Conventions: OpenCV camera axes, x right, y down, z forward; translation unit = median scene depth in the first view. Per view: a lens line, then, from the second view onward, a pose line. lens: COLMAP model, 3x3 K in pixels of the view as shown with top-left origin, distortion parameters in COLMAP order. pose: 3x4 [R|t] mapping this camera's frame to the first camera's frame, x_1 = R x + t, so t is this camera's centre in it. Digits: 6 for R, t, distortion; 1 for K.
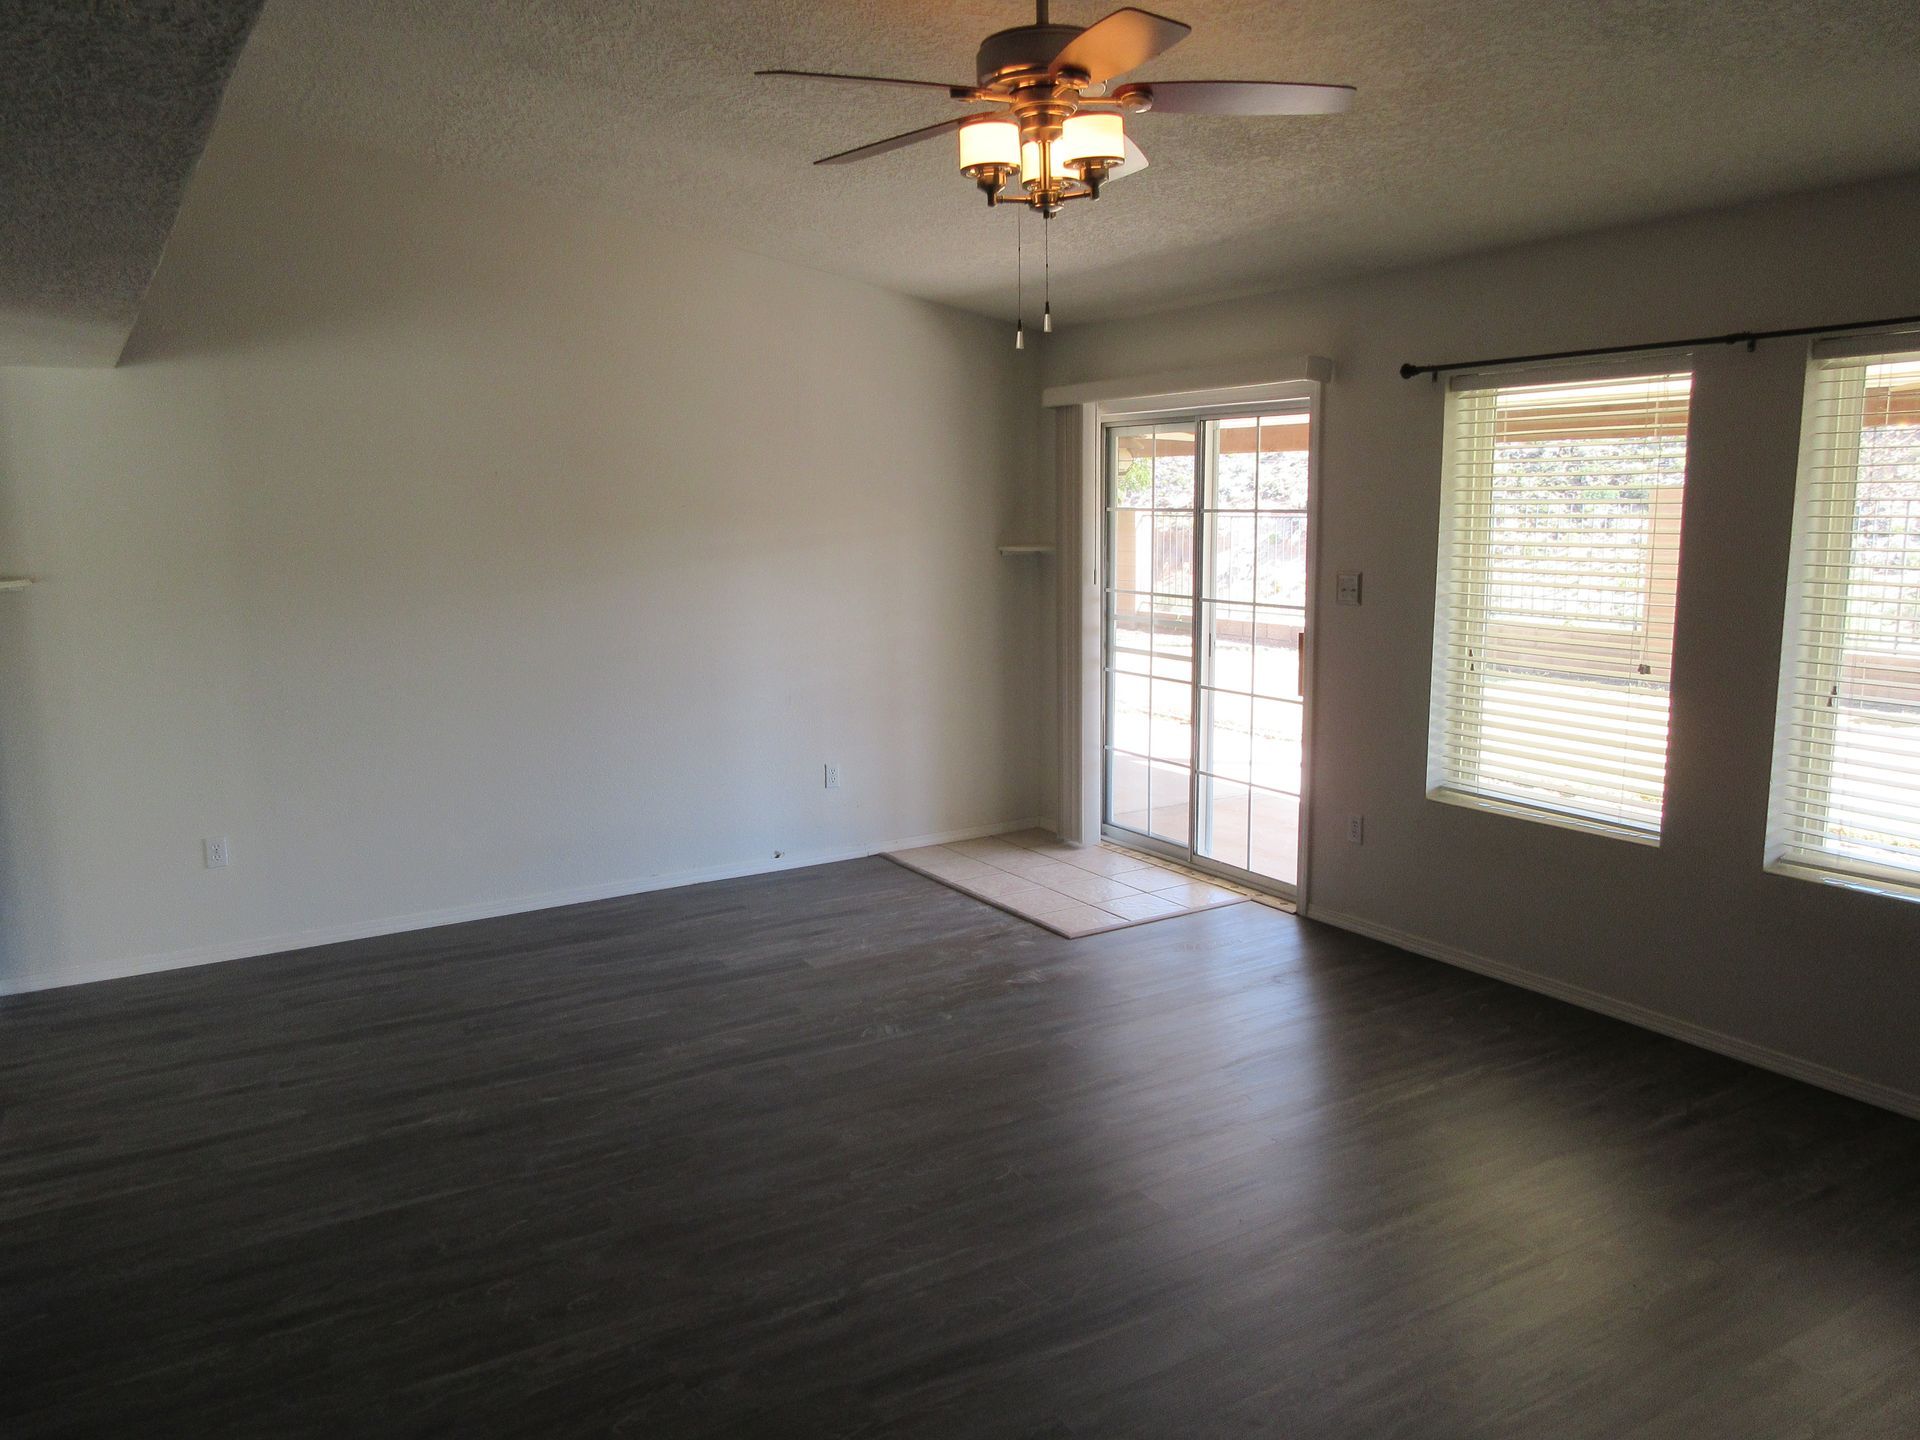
lens RADIAL K [[1433.0, 0, 960.0], [0, 1433.0, 720.0], [0, 0, 1]] dist [-0.001395, 0.006359]
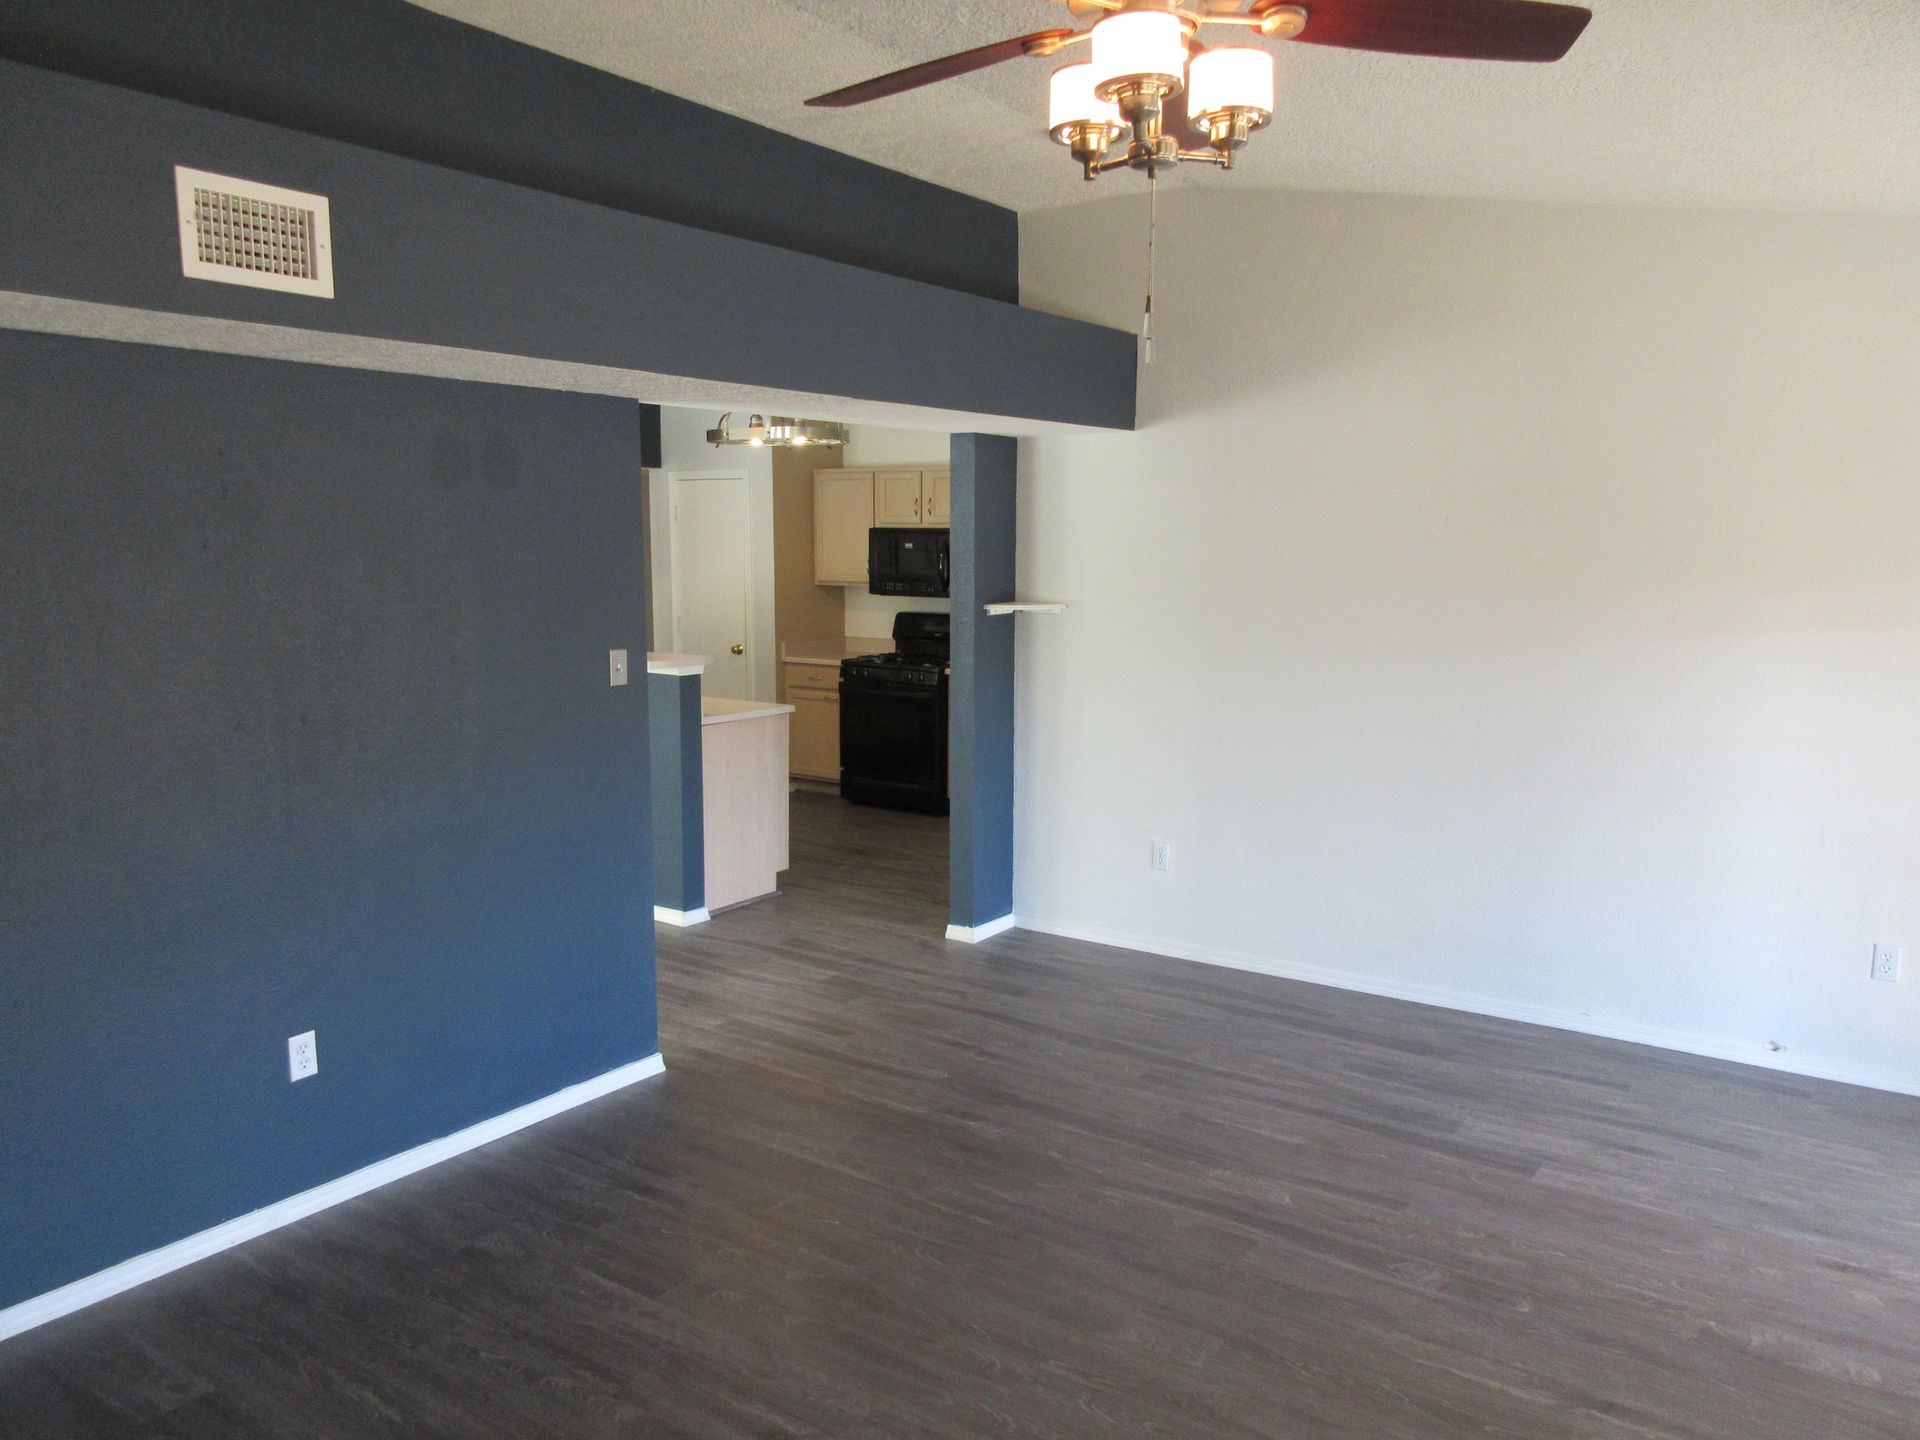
lens RADIAL K [[1433.0, 0, 960.0], [0, 1433.0, 720.0], [0, 0, 1]] dist [-0.001395, 0.006359]
pose [[0.398655, 0.132556, -0.907471, 0.453769], [-0.152647, 0.985287, 0.076864, -0.080401], [0.904308, 0.107881, 0.413024, 0.419901]]
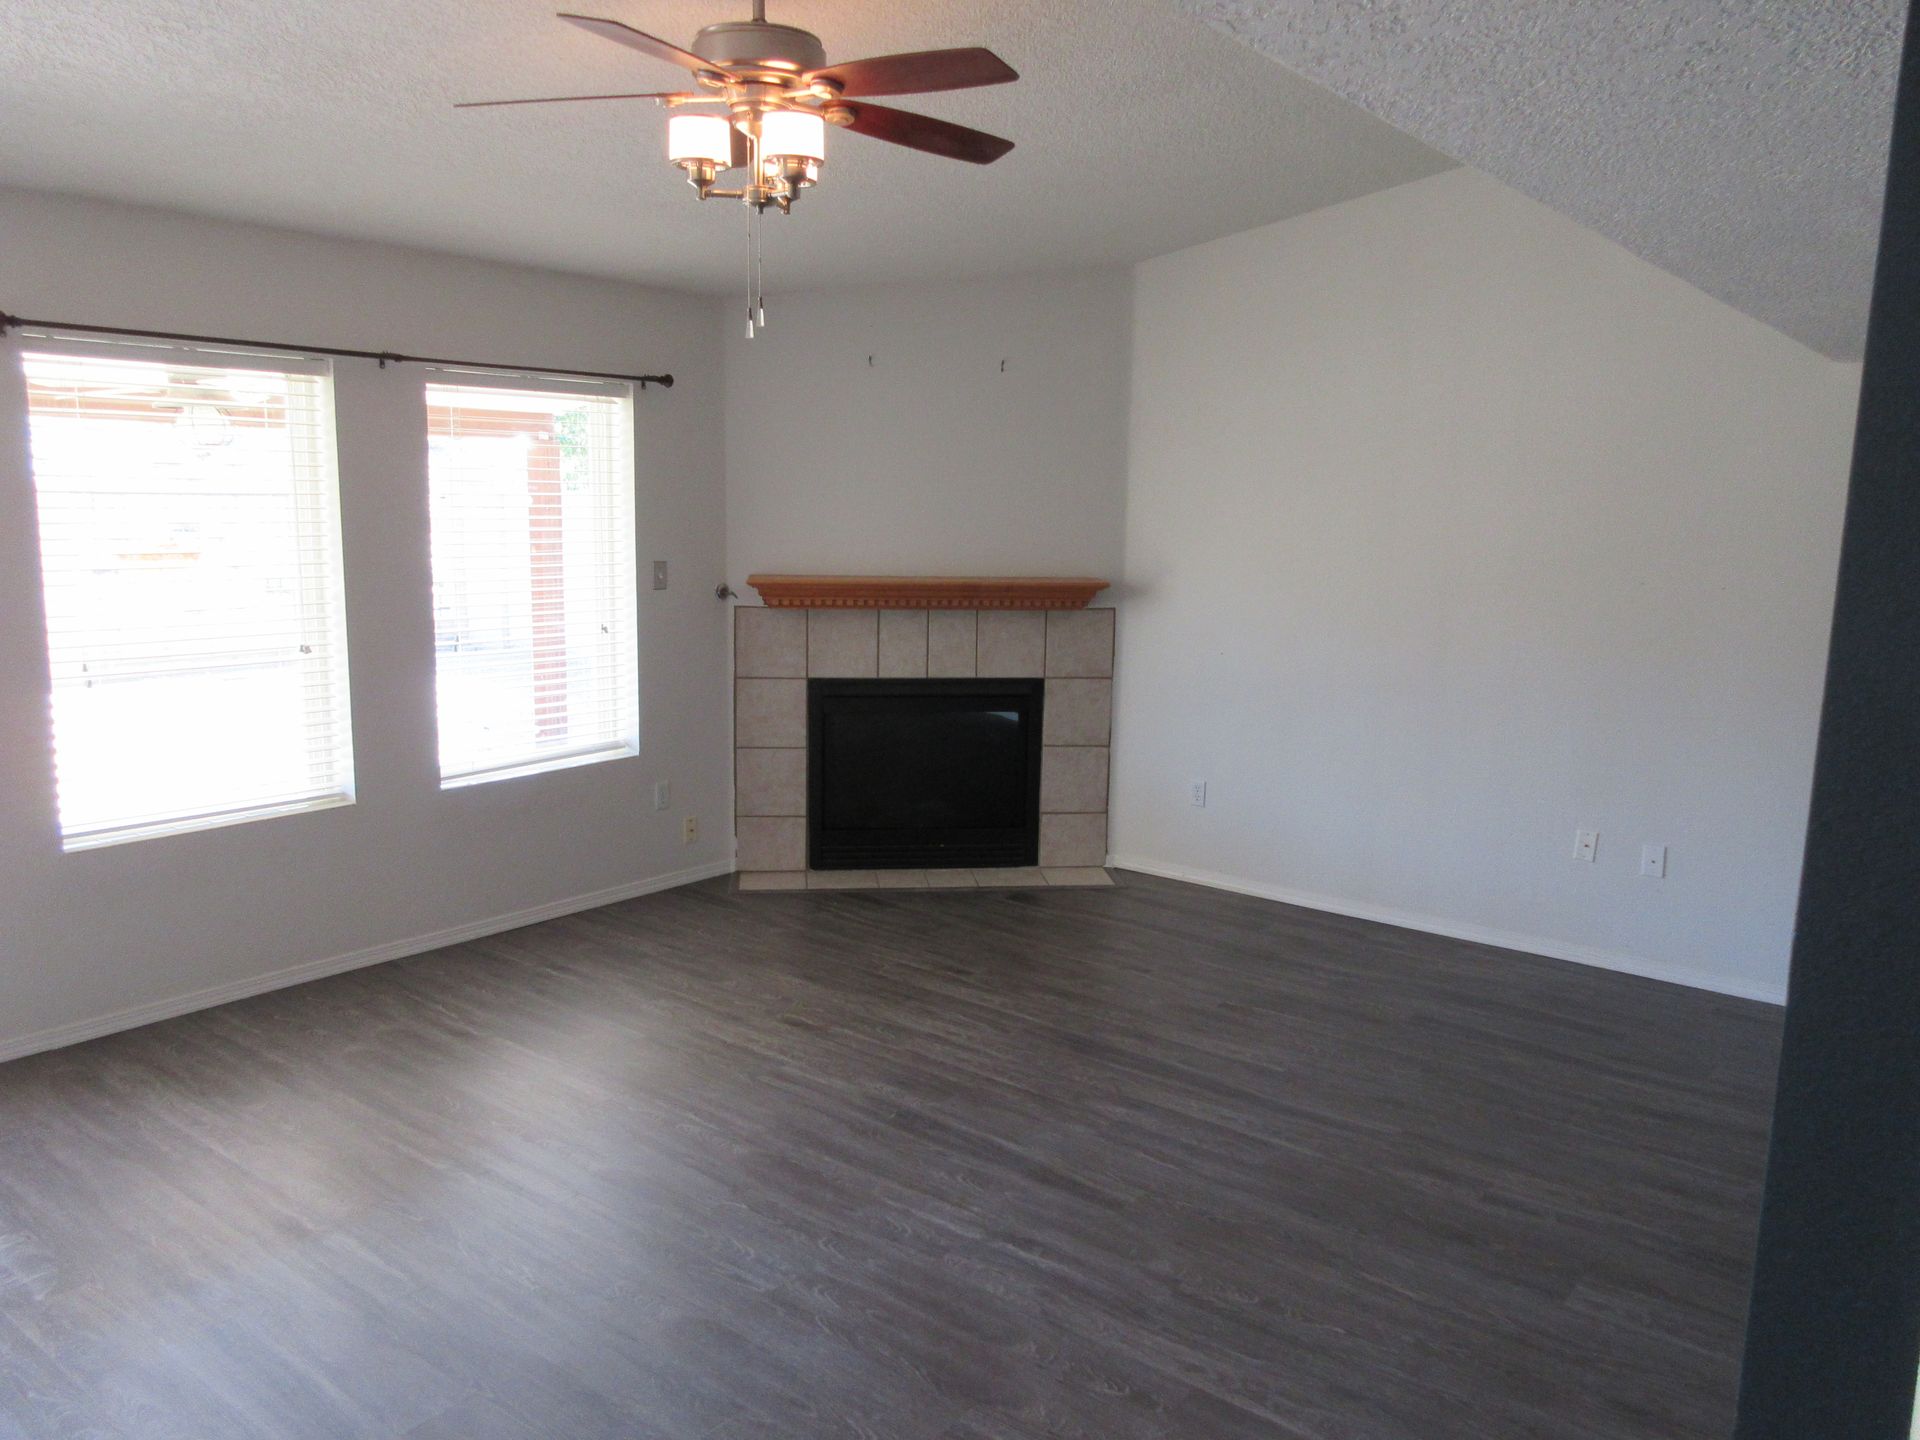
lens RADIAL K [[1433.0, 0, 960.0], [0, 1433.0, 720.0], [0, 0, 1]] dist [-0.001395, 0.006359]
pose [[-0.336851, -0.144459, 0.930410, -0.632632], [0.134542, 0.970635, 0.199415, -0.120589], [-0.931896, 0.192352, -0.307523, 0.806394]]
